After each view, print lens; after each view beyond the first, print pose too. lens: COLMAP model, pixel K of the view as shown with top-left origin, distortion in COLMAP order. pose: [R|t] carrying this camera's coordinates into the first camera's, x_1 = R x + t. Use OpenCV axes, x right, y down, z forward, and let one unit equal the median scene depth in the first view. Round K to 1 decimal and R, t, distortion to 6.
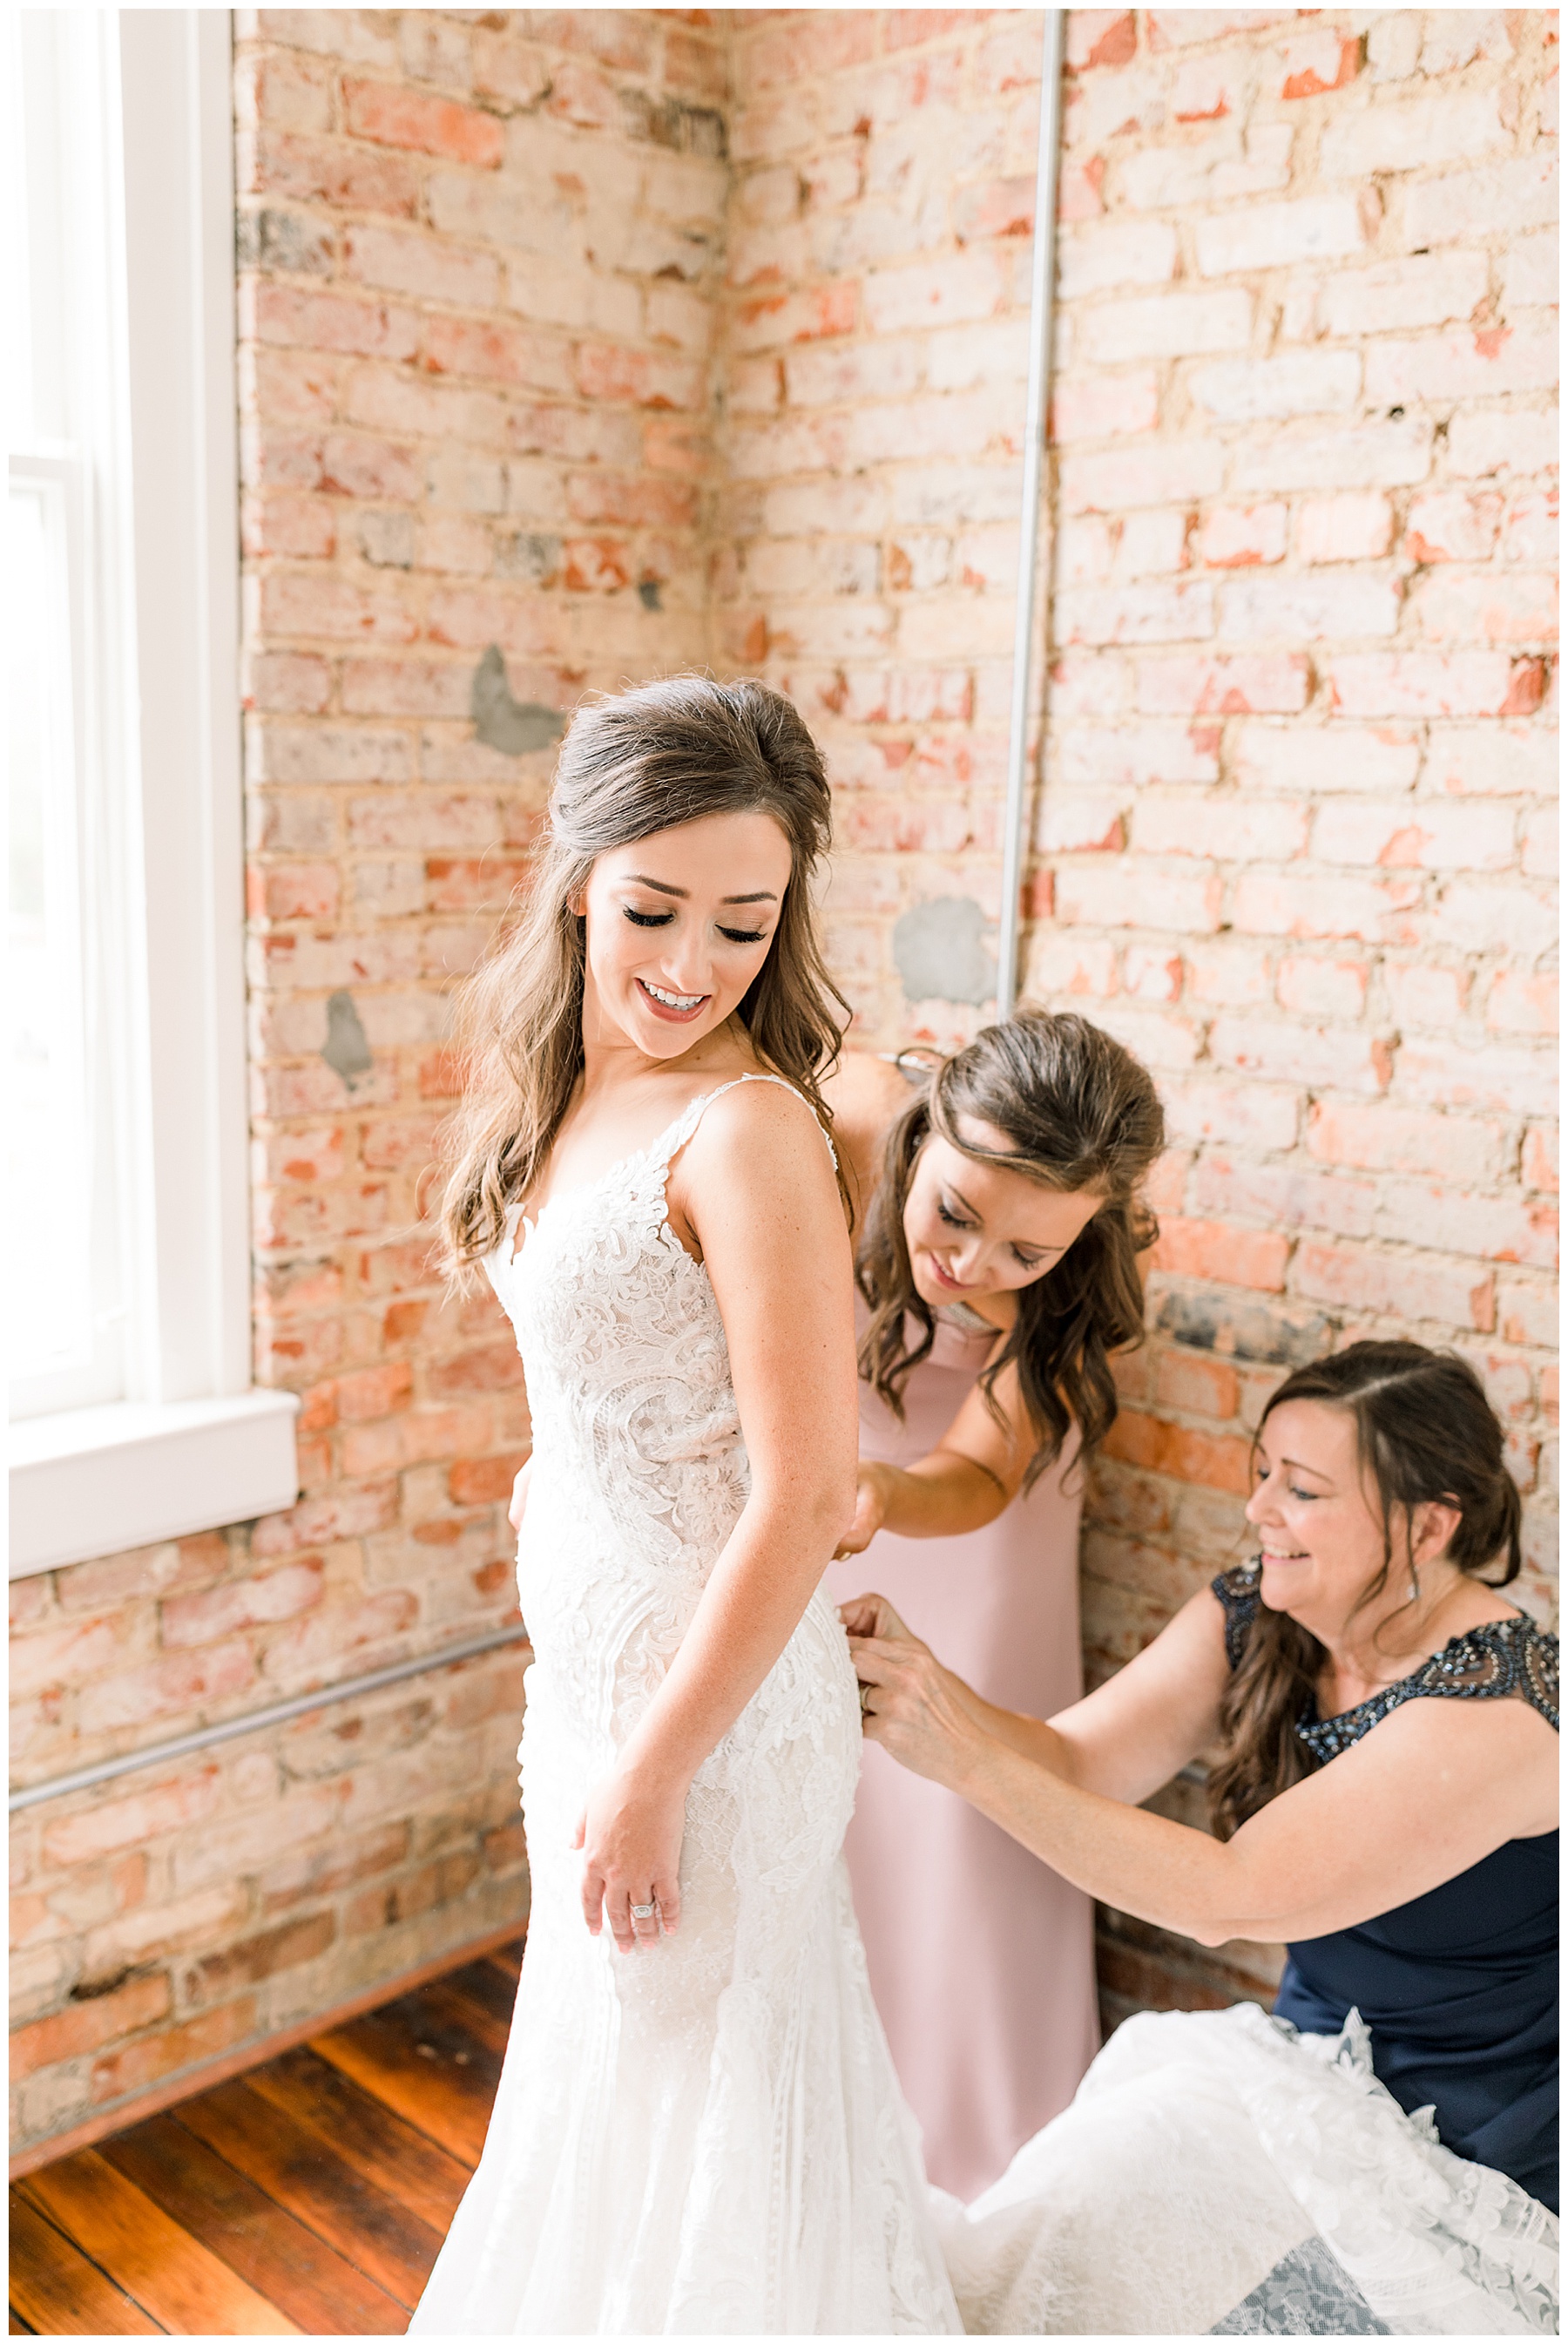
lens RADIAL K [[2223.0, 0, 776.6], [0, 2223.0, 1169.6], [0, 0, 1]] dist [0.004933, -0.005252]
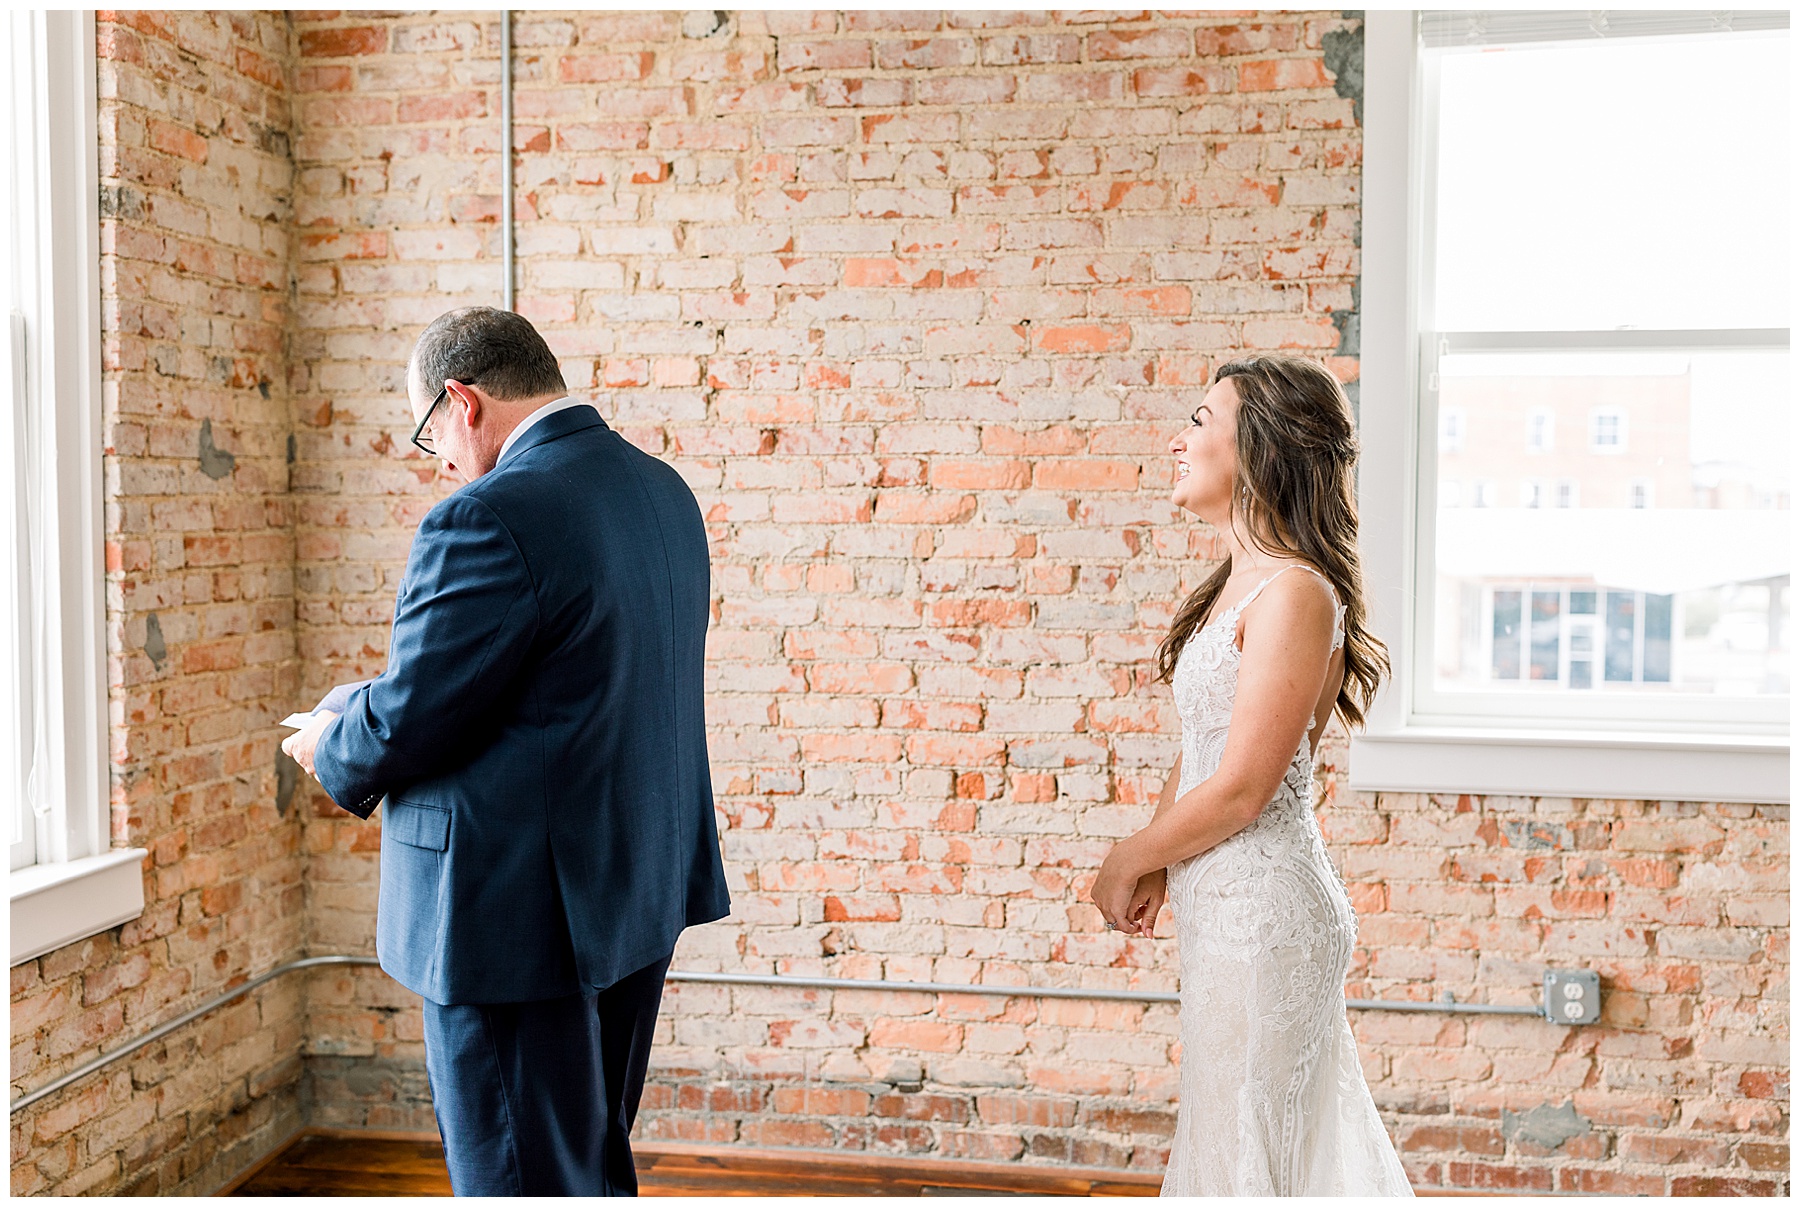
lens RADIAL K [[1807.8, 0, 932.9], [0, 1807.8, 601.9], [0, 0, 1]] dist [0.015413, -0.042587]
pose [[0.805476, -0.052891, 0.590264, -0.546588], [0.121993, 0.989476, -0.077809, 0.097756], [-0.579937, 0.134682, 0.803451, -0.503042]]
